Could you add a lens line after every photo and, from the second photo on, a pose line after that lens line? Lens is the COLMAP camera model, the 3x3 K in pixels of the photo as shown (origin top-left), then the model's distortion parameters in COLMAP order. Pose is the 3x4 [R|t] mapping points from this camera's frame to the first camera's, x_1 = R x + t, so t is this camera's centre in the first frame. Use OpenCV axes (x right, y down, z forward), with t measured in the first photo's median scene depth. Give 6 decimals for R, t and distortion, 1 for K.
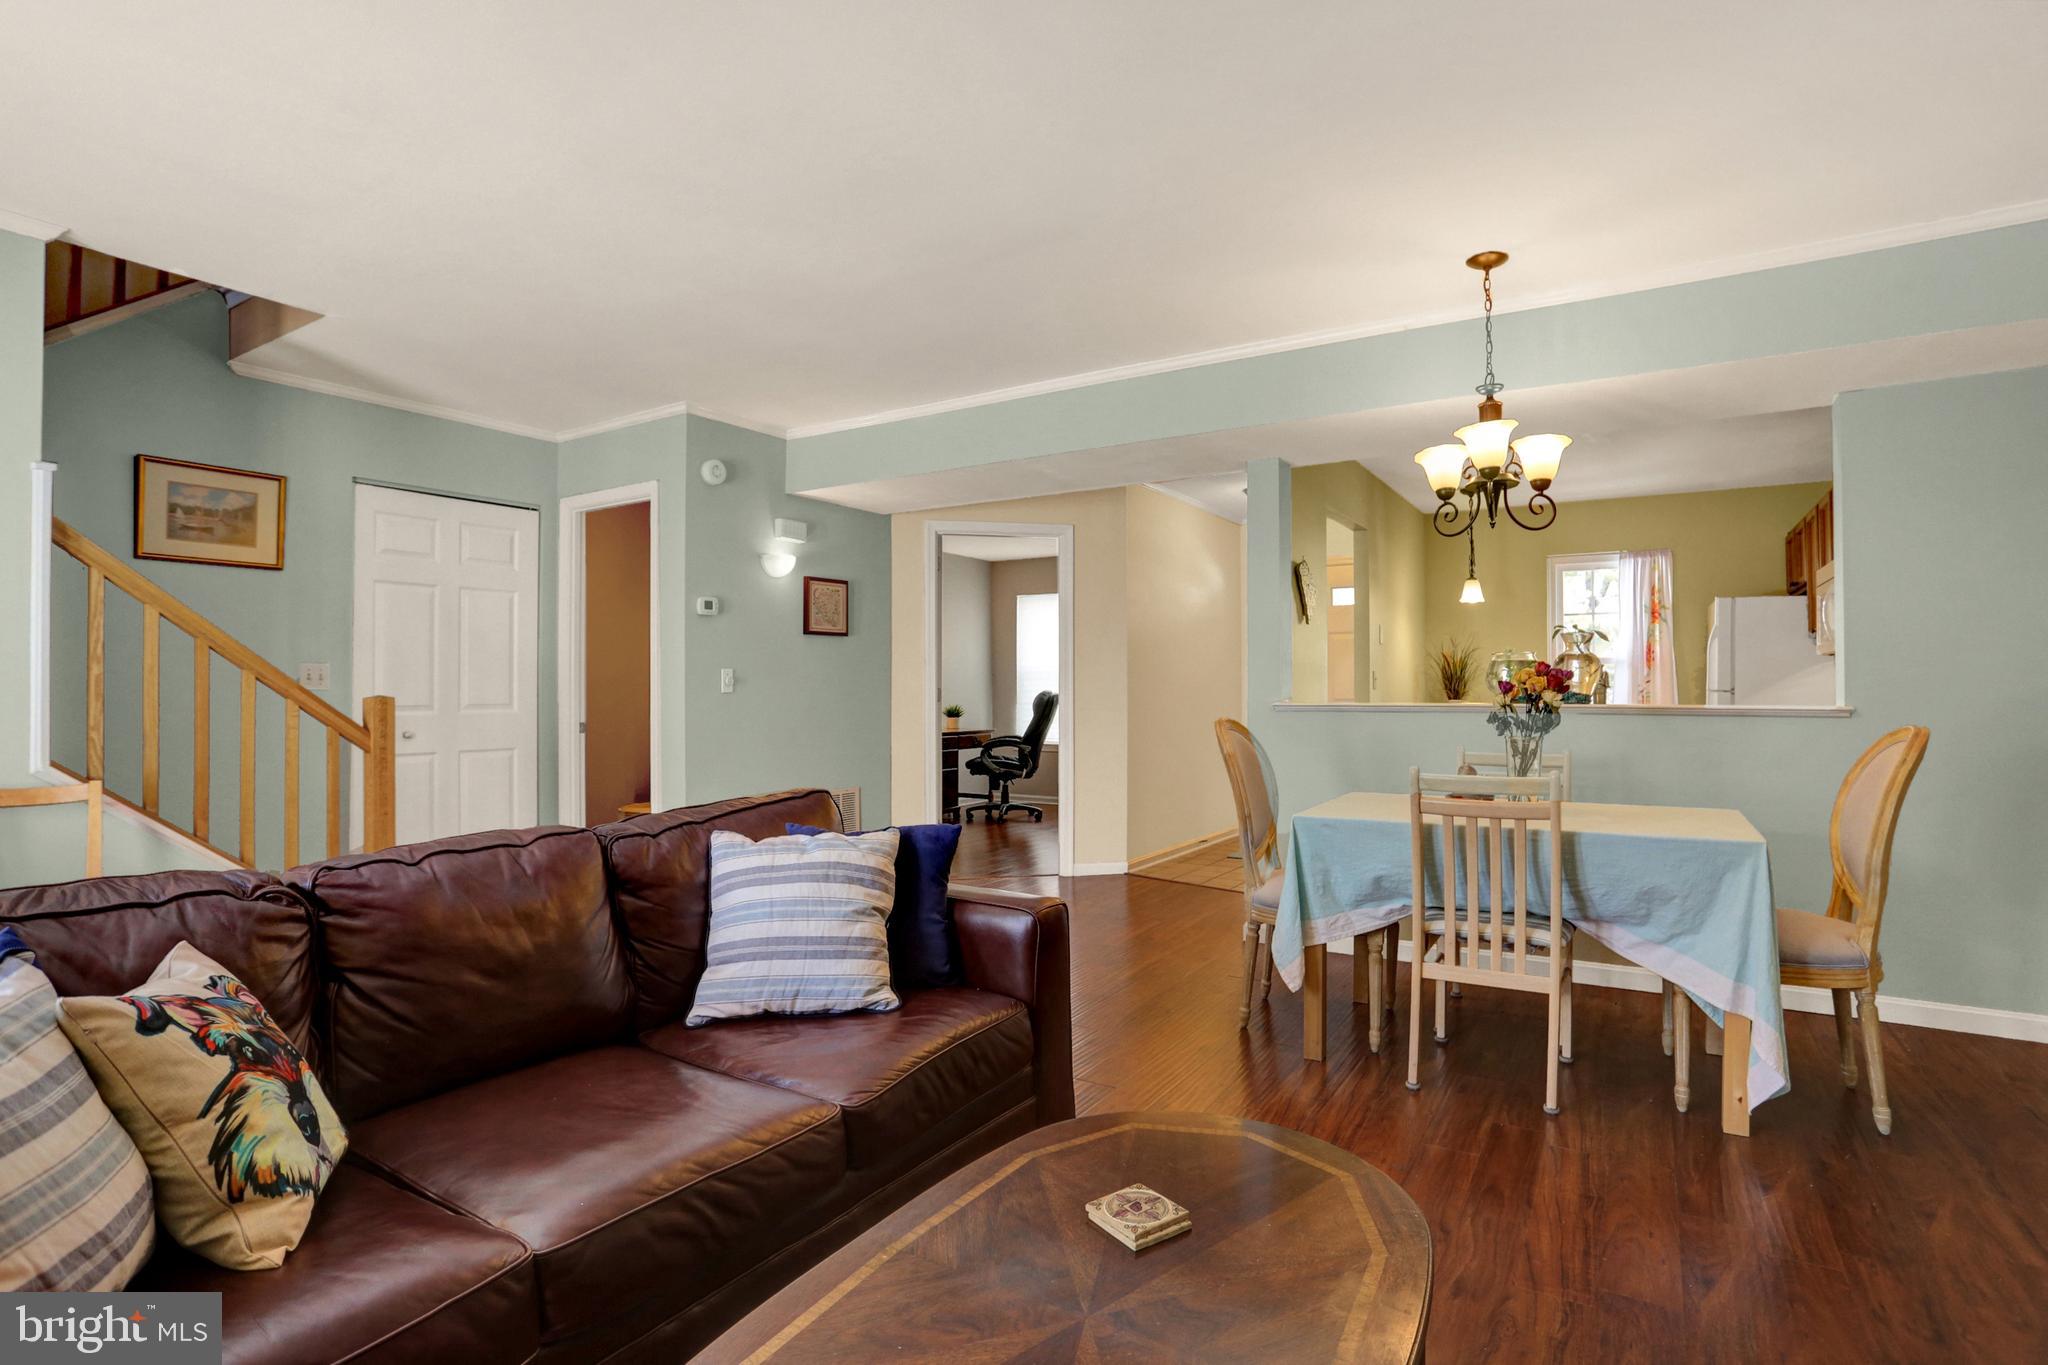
lens RADIAL K [[1010.4, 0, 1037.9], [0, 1010.4, 686.0], [0, 0, 1]] dist [-0.049860, 0.000316]
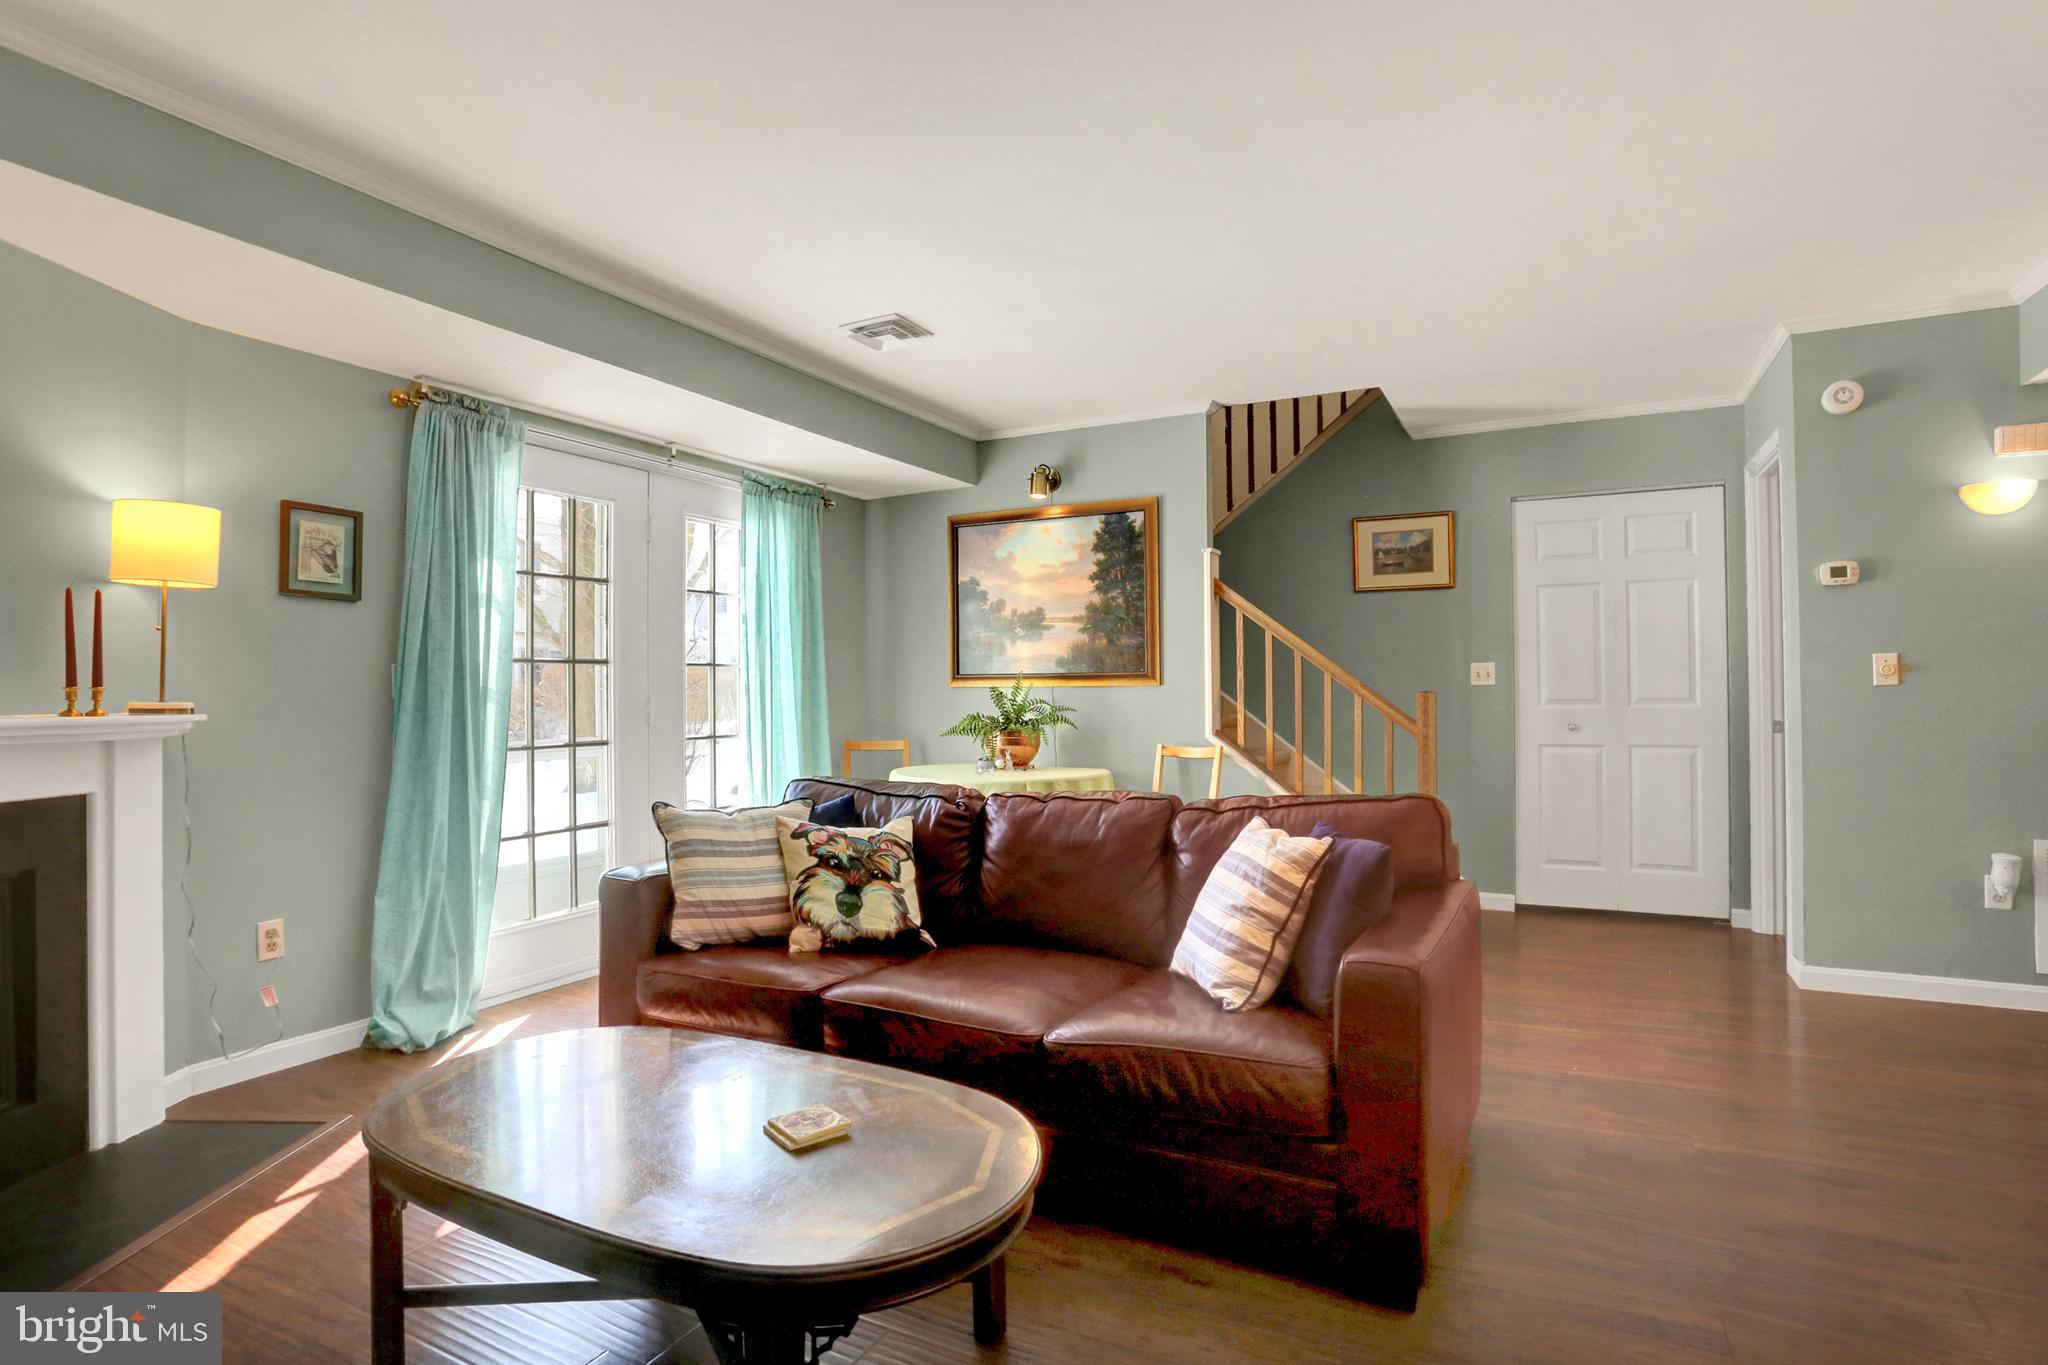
lens RADIAL K [[1010.4, 0, 1037.9], [0, 1010.4, 686.0], [0, 0, 1]] dist [-0.049860, 0.000316]
pose [[0.082647, -0.004854, -0.996567, 0.460477], [0.013706, 0.999899, -0.003734, 0.001796], [0.996485, -0.013350, 0.082705, 0.409123]]
